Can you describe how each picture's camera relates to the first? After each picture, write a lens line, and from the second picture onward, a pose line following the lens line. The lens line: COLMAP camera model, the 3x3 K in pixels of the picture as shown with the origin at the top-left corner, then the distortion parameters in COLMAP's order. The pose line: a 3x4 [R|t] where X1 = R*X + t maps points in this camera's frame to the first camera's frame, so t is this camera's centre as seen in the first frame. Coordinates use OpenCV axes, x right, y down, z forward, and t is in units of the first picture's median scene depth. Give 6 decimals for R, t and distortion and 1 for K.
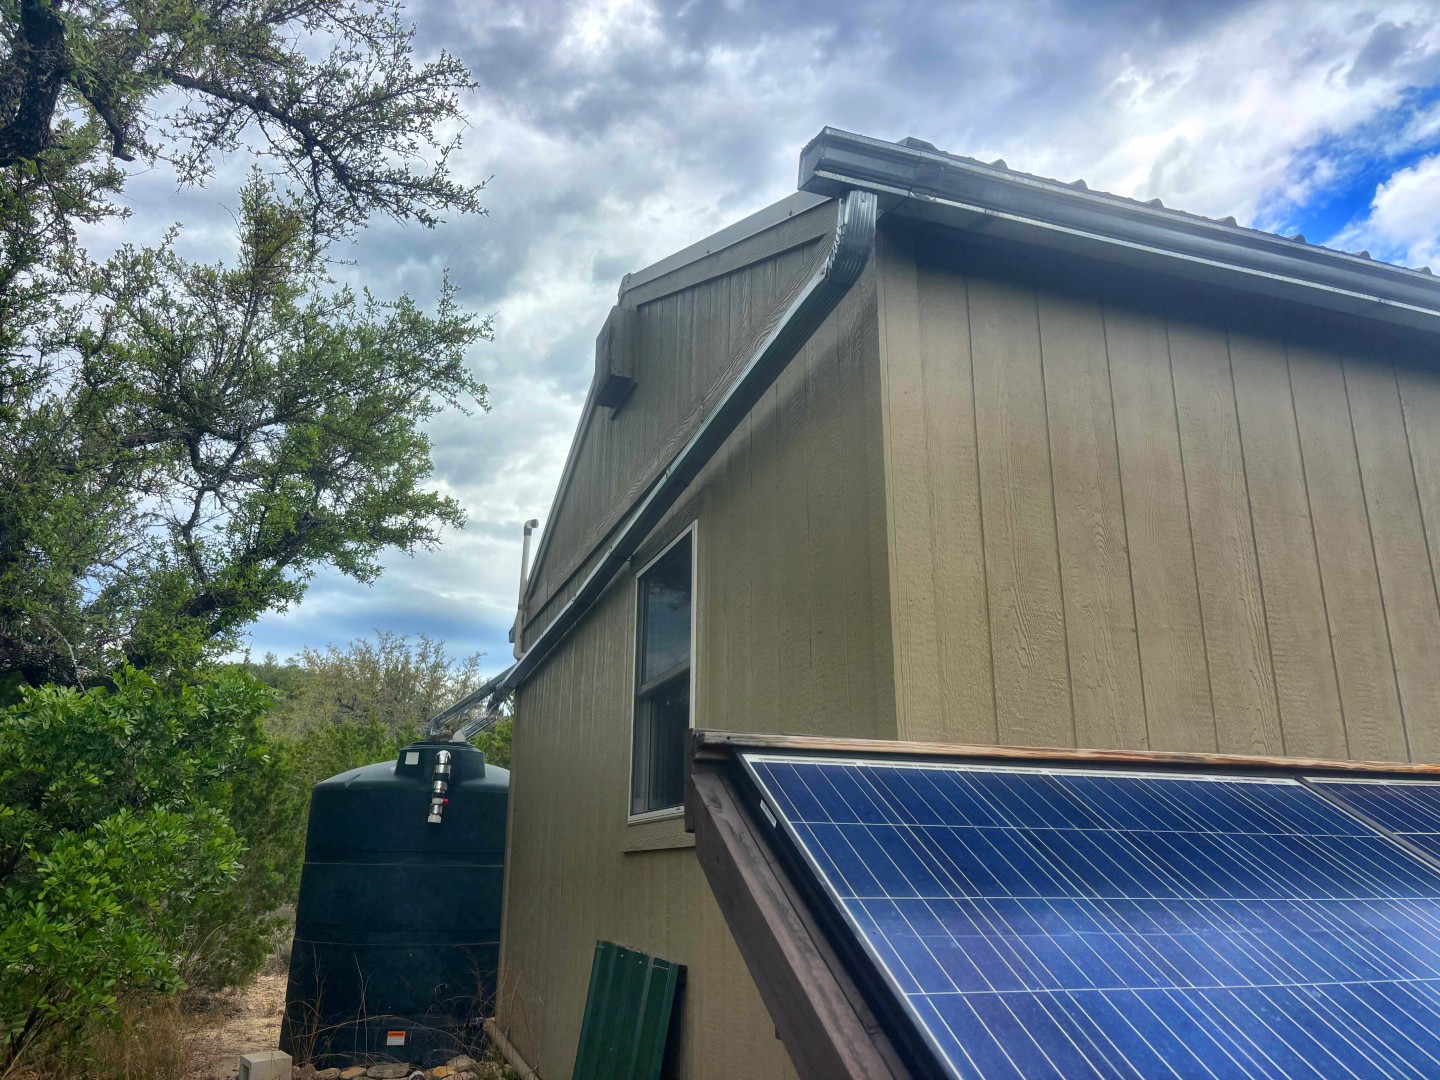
lens RADIAL K [[1100.7, 0, 718.2], [0, 1100.7, 536.5], [0, 0, 1]] dist [0.028678, -0.004005]
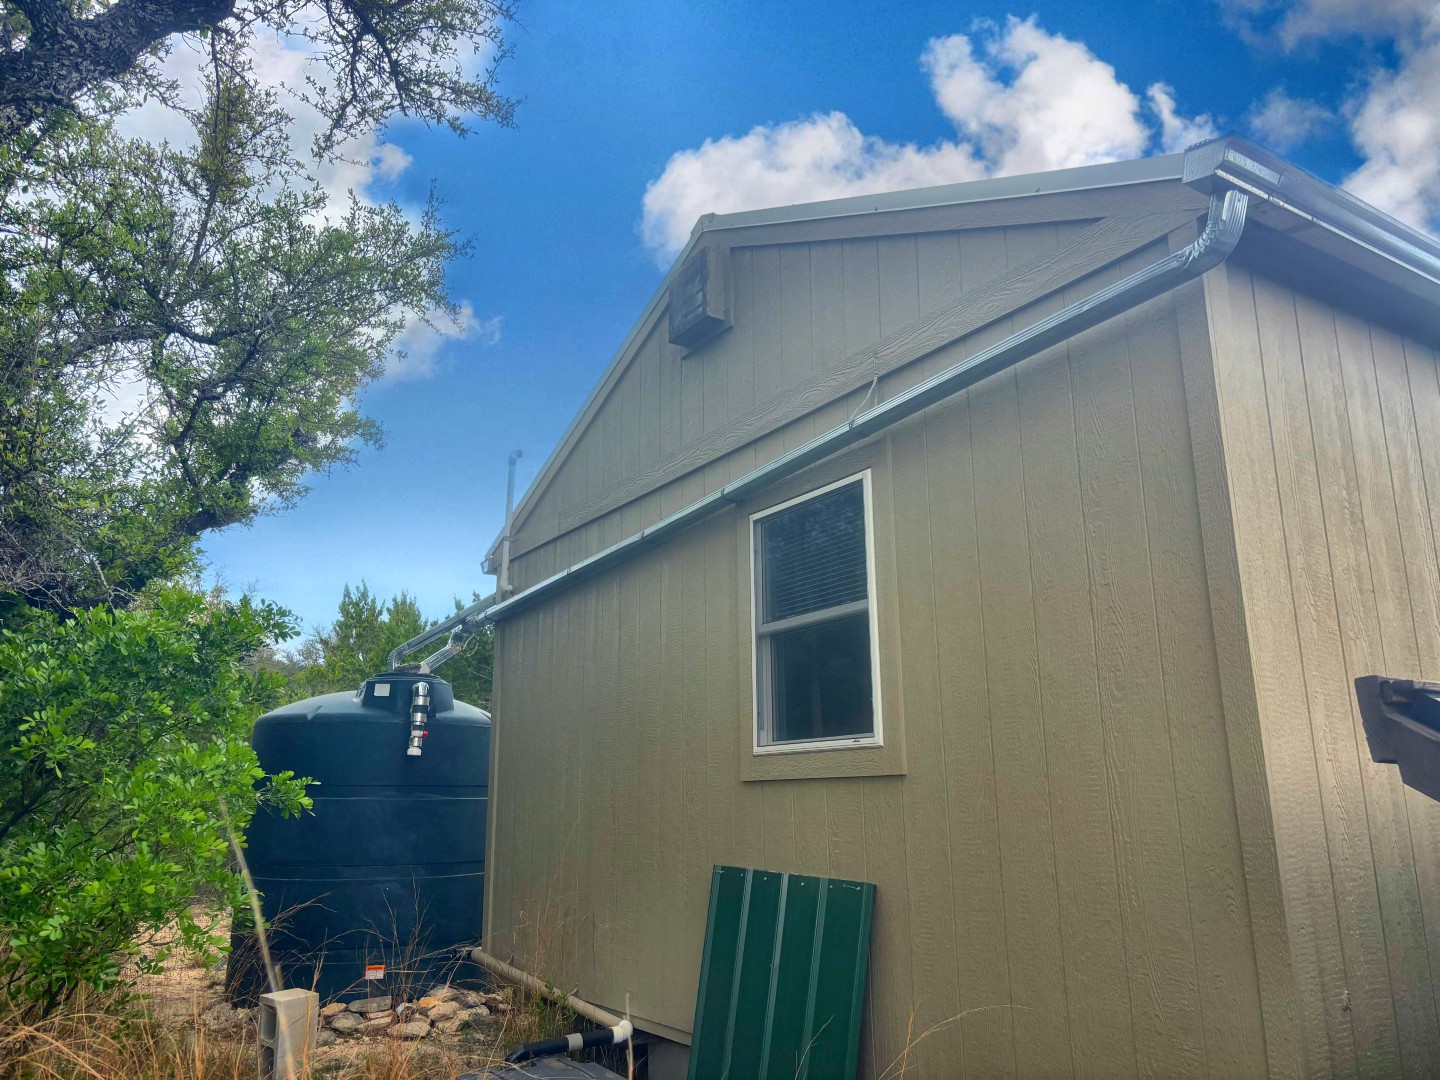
lens RADIAL K [[1100.7, 0, 710.5], [0, 1100.7, 535.4], [0, 0, 1]] dist [0.028678, -0.004005]
pose [[0.972256, 0.040036, 0.230467, -0.242997], [-0.053454, 0.997201, 0.052276, 0.000609], [-0.227729, -0.063145, 0.971675, 0.006232]]
